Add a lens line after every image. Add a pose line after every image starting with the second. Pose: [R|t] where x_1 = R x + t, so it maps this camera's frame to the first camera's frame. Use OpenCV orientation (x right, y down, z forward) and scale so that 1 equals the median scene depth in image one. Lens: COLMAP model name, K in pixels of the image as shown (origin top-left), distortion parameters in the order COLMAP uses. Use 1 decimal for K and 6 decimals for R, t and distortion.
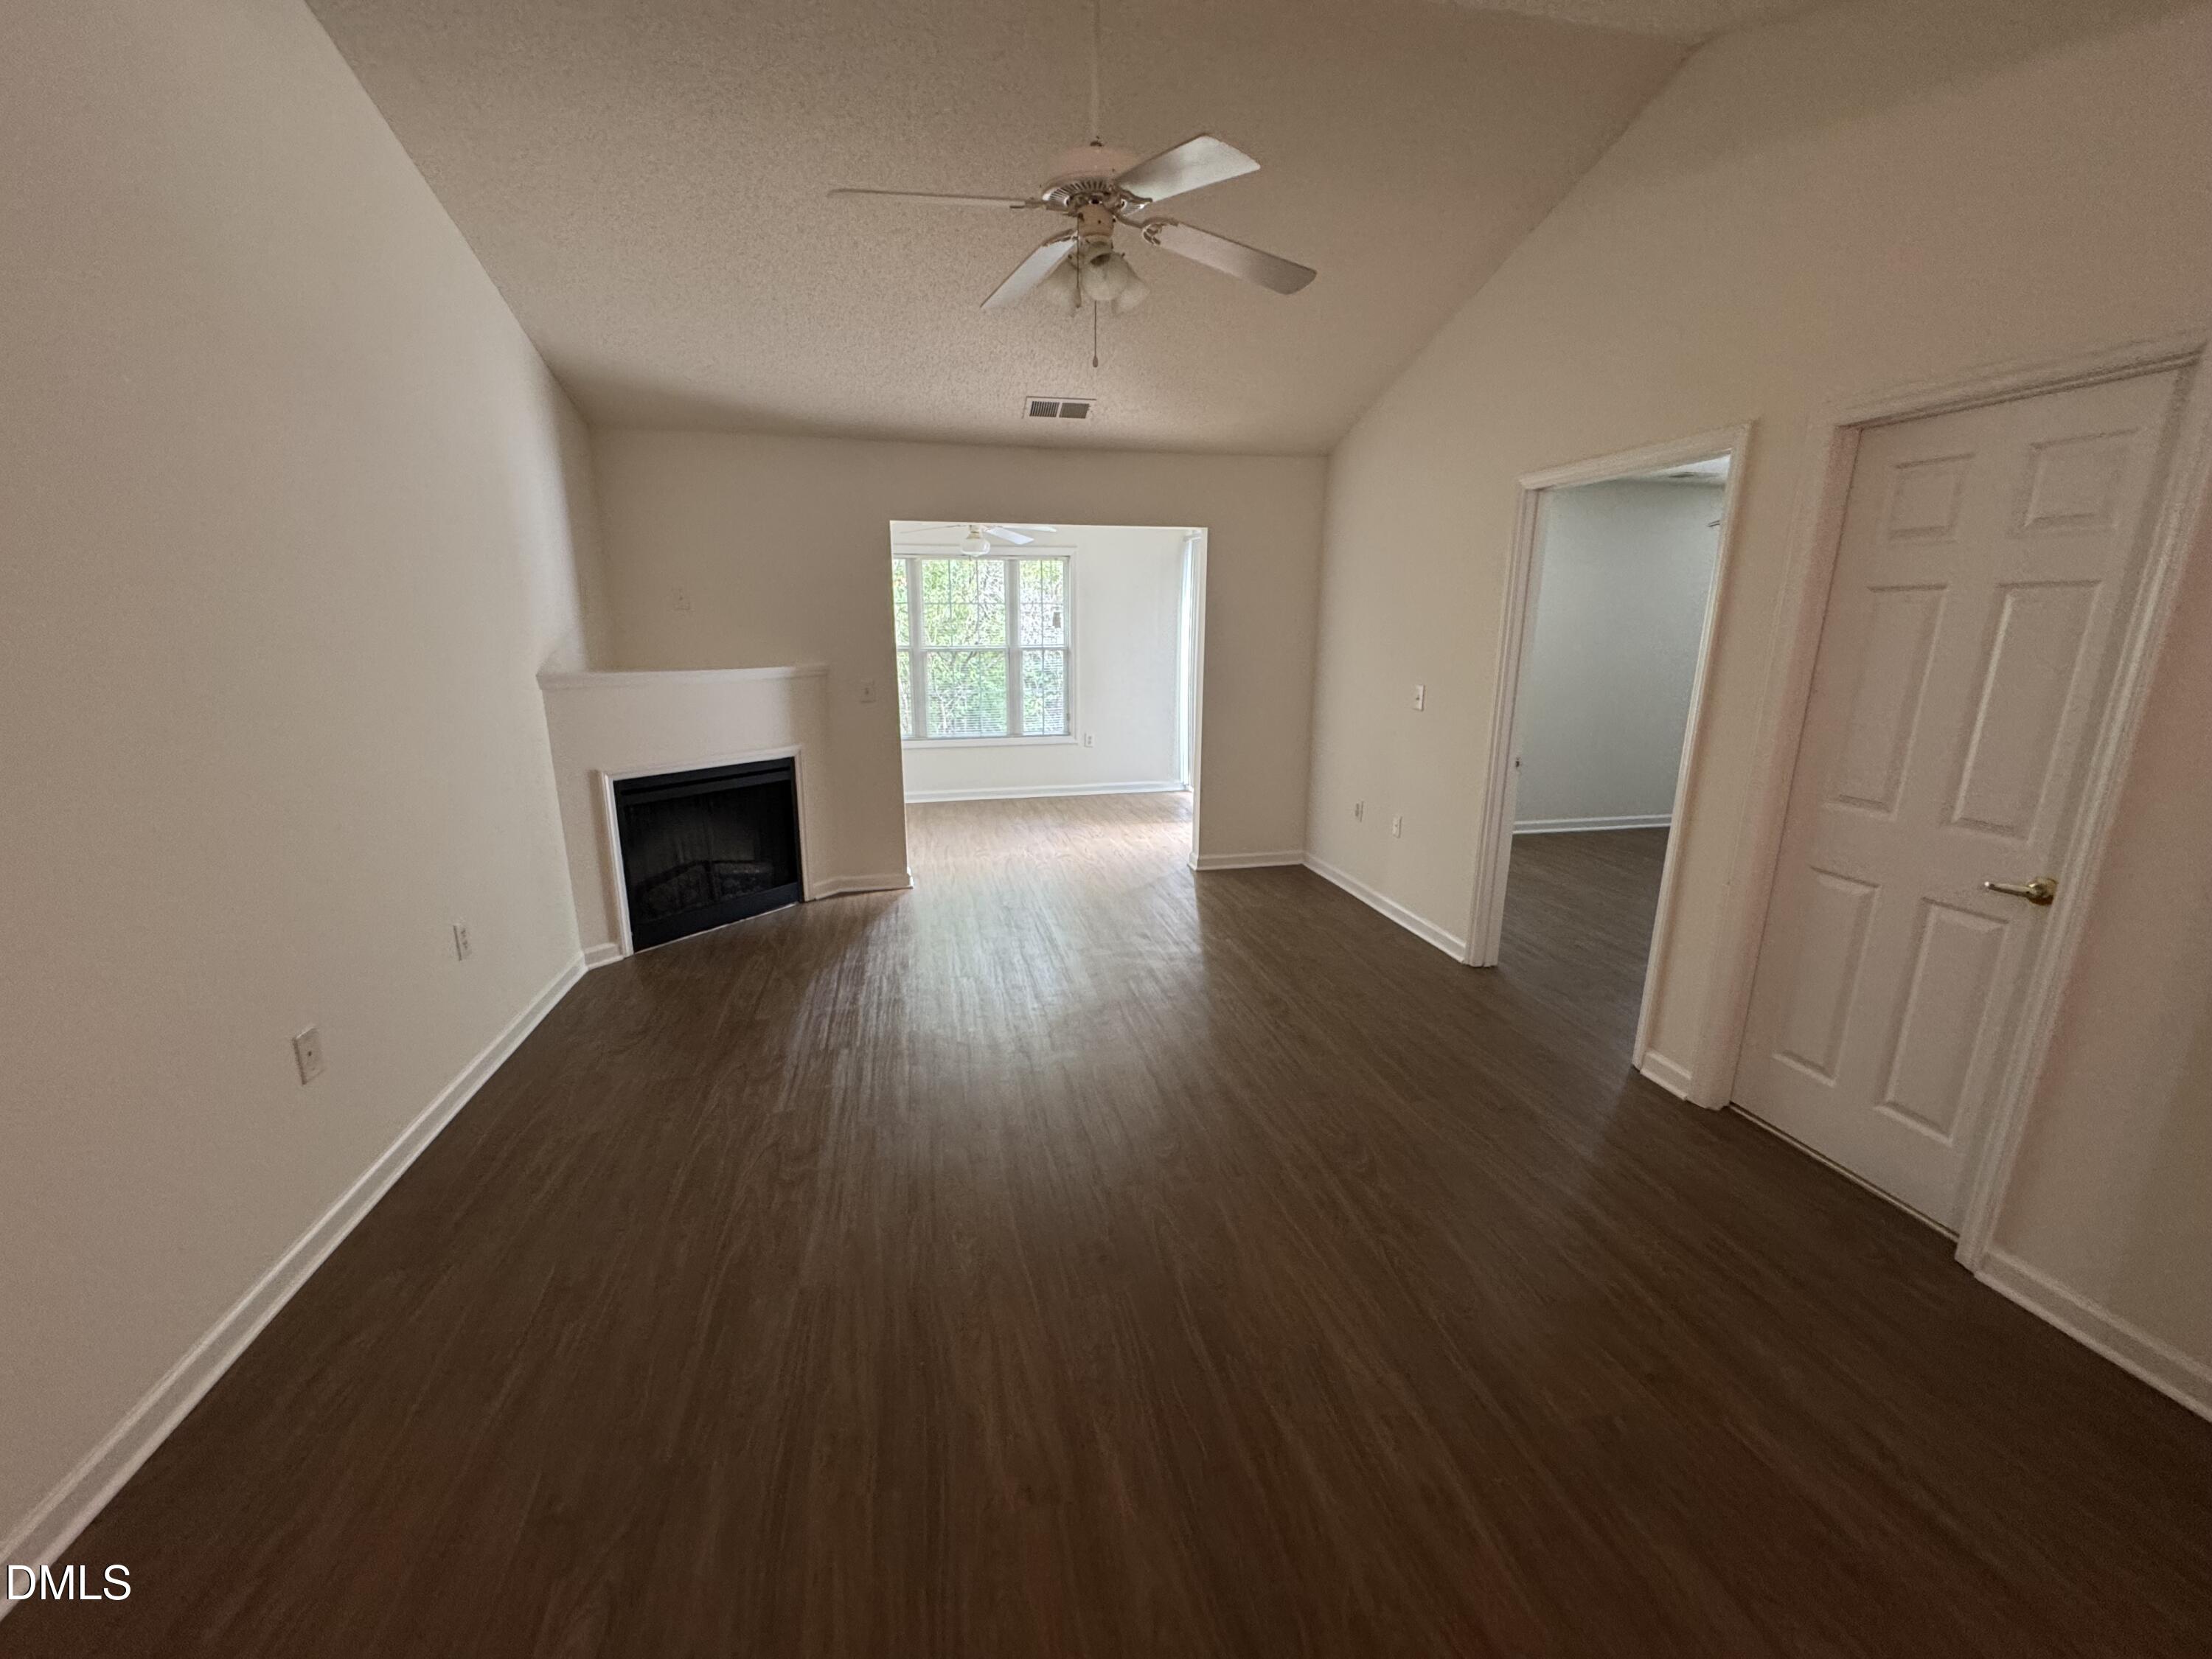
lens RADIAL K [[884.1, 0, 1106.0], [0, 884.1, 829.5], [0, 0, 1]] dist [-0.000278, 0.000079]
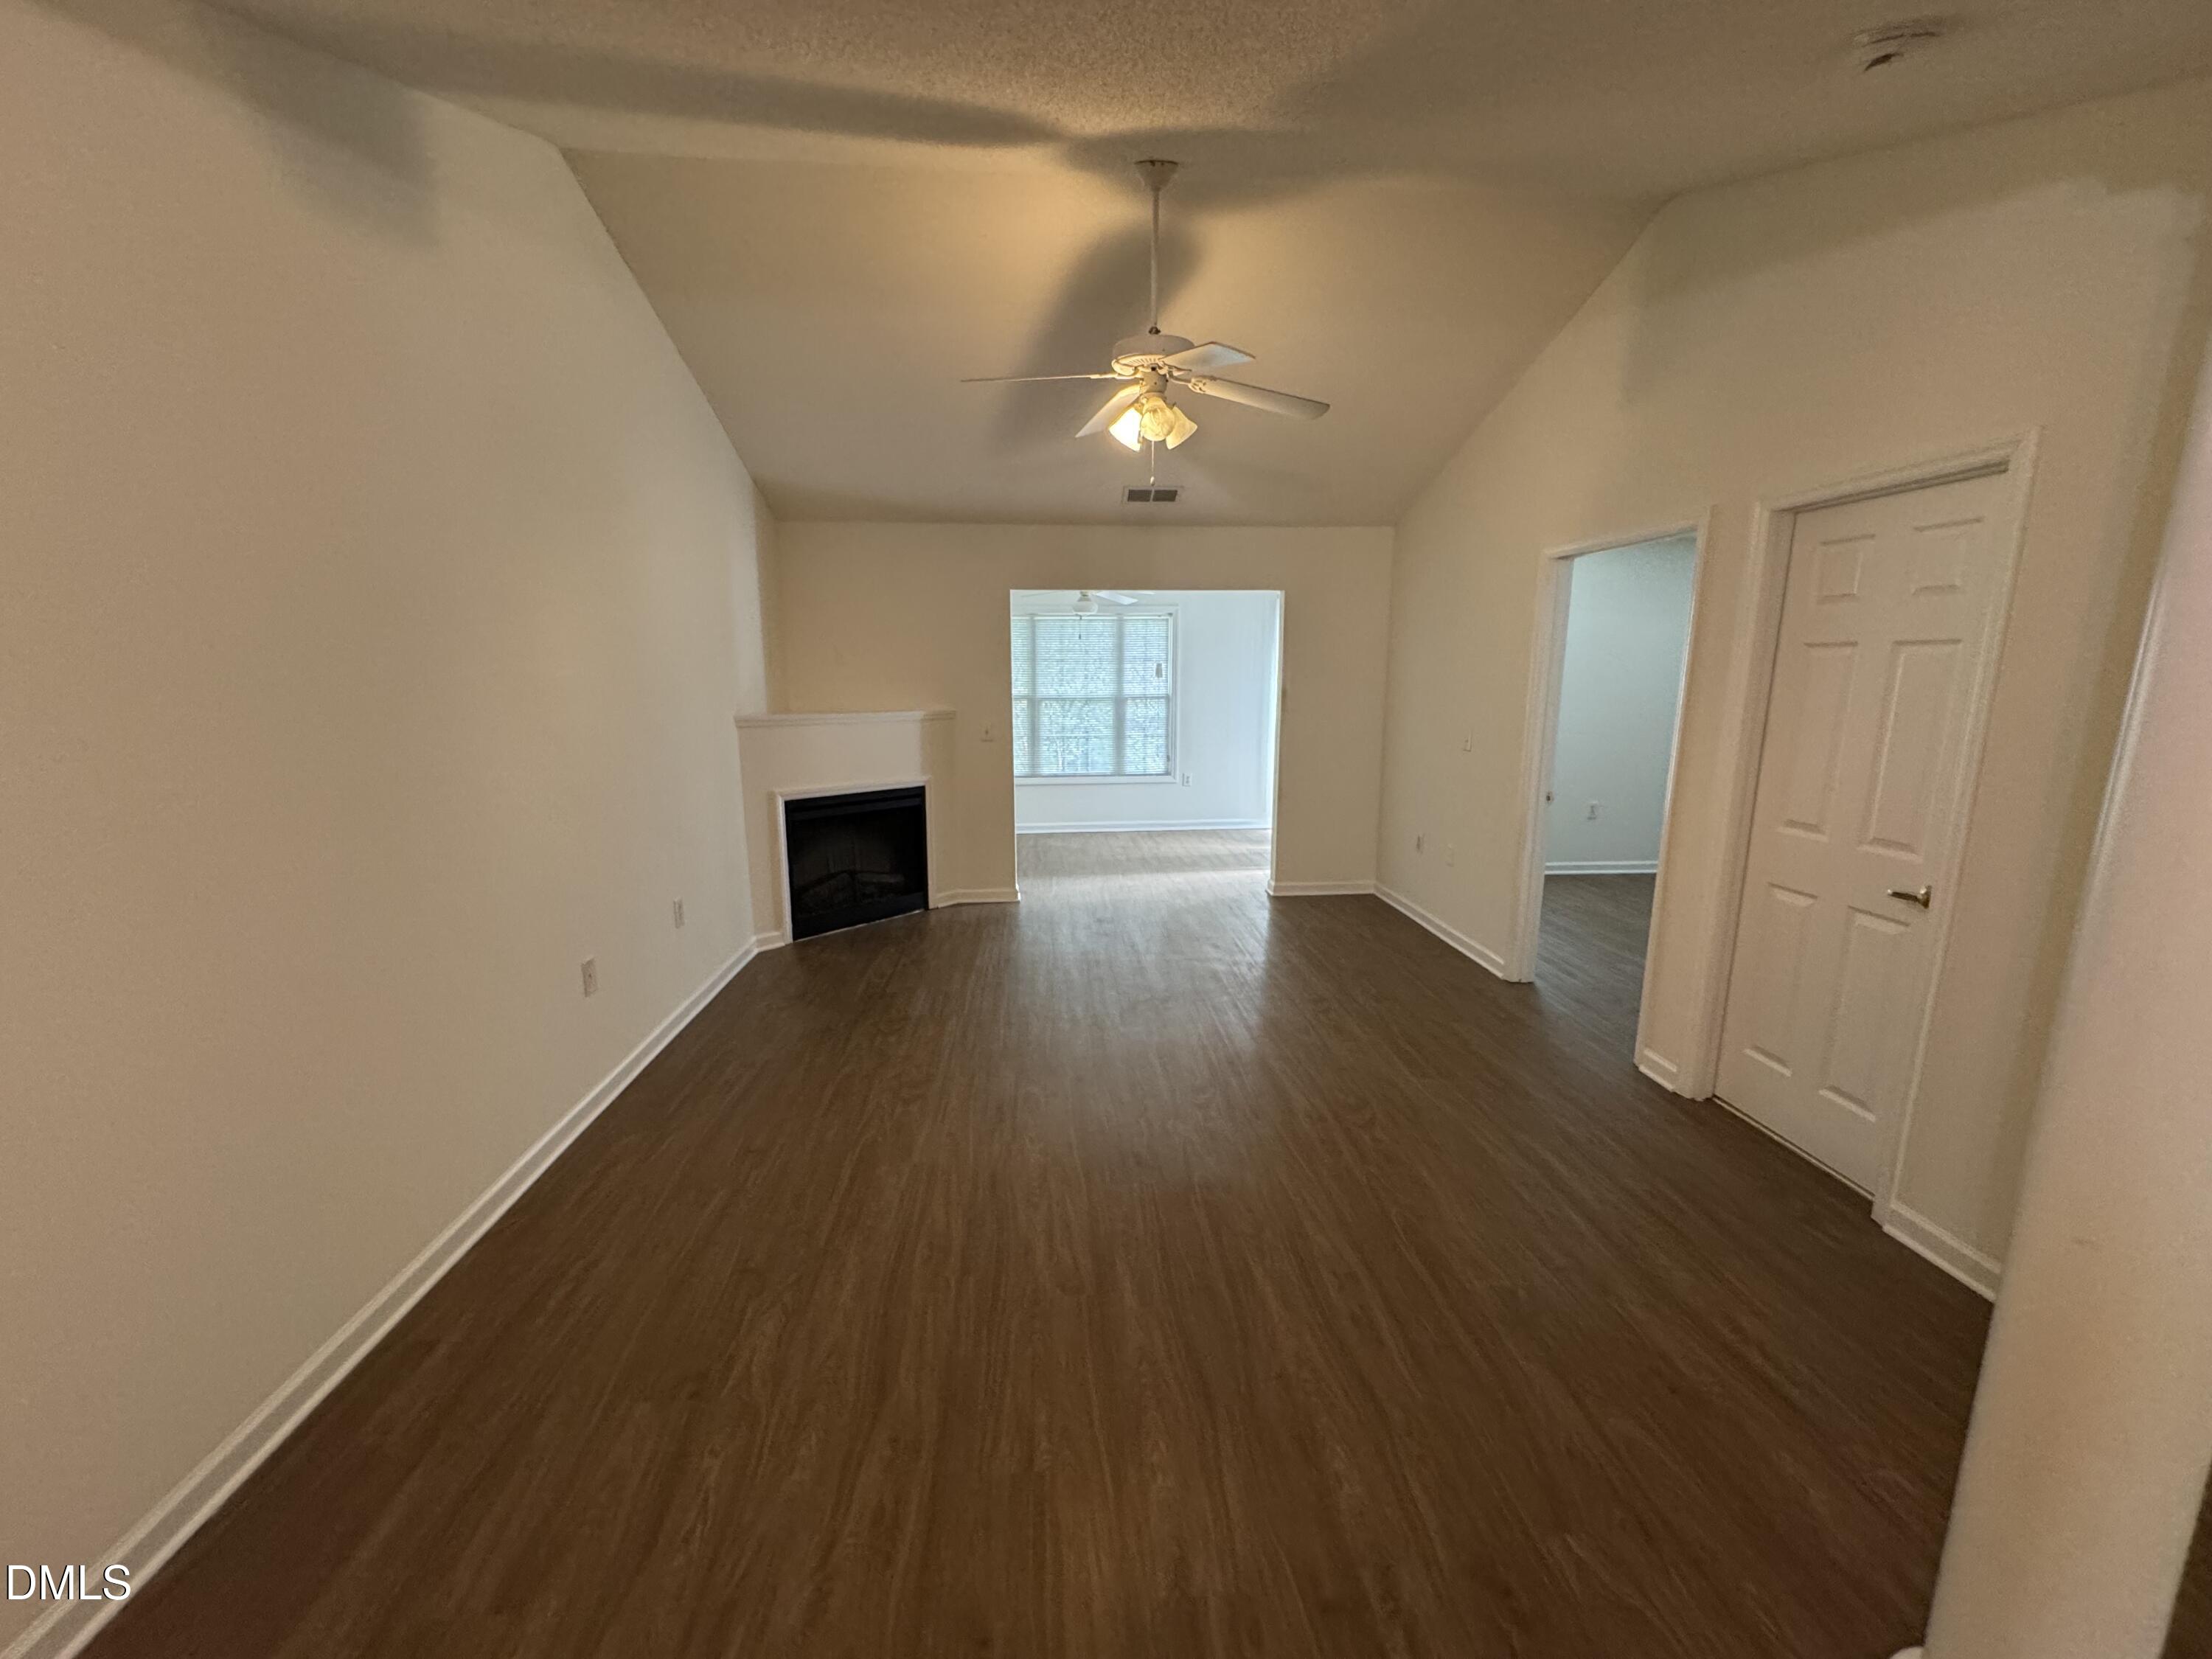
lens RADIAL K [[884.1, 0, 1106.0], [0, 884.1, 829.5], [0, 0, 1]] dist [-0.000278, 0.000079]
pose [[0.990374, 0.020879, -0.136835, 0.069520], [-0.028115, 0.998295, -0.051159, 0.040191], [0.135534, 0.054513, 0.989272, -0.186866]]
